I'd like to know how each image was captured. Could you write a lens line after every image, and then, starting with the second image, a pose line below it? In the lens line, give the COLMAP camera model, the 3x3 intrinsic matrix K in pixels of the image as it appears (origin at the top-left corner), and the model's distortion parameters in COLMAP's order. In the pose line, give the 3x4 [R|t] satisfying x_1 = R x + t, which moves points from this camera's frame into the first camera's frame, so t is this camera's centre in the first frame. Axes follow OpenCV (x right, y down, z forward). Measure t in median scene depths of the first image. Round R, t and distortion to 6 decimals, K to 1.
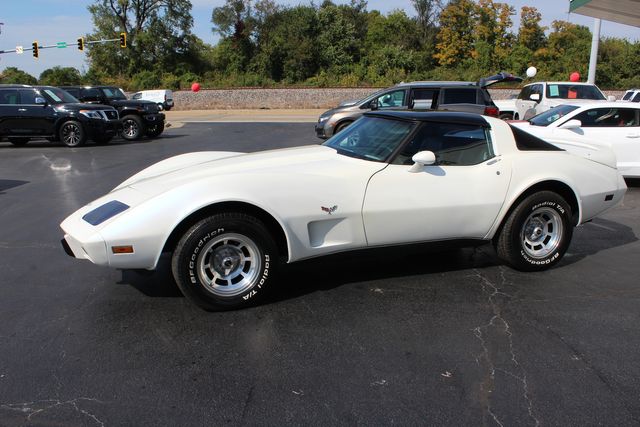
lens RADIAL K [[571.8, 0, 320.0], [0, 571.8, 213.5], [0, 0, 1]] dist [-0.169078, 0.178236]
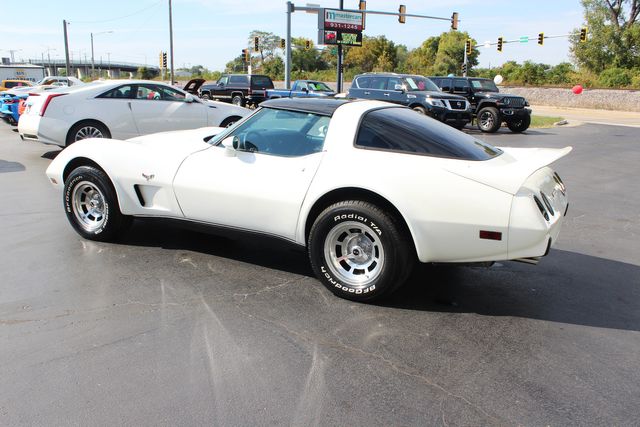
lens RADIAL K [[571.8, 0, 320.0], [0, 571.8, 213.5], [0, 0, 1]] dist [-0.169078, 0.178236]
pose [[0.670039, 0.186158, -0.718605, 0.250398], [-0.180590, 0.979840, 0.085447, -0.021846], [0.720024, 0.072520, 0.690149, 0.105945]]
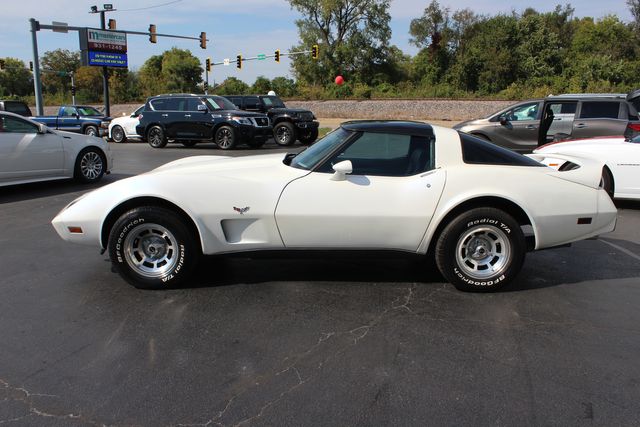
lens RADIAL K [[571.8, 0, 320.0], [0, 571.8, 213.5], [0, 0, 1]] dist [-0.169078, 0.178236]
pose [[0.938161, 0.068241, -0.339406, 0.121780], [-0.074410, 0.997214, -0.005179, -0.001249], [0.338107, 0.030114, 0.940626, 0.003475]]
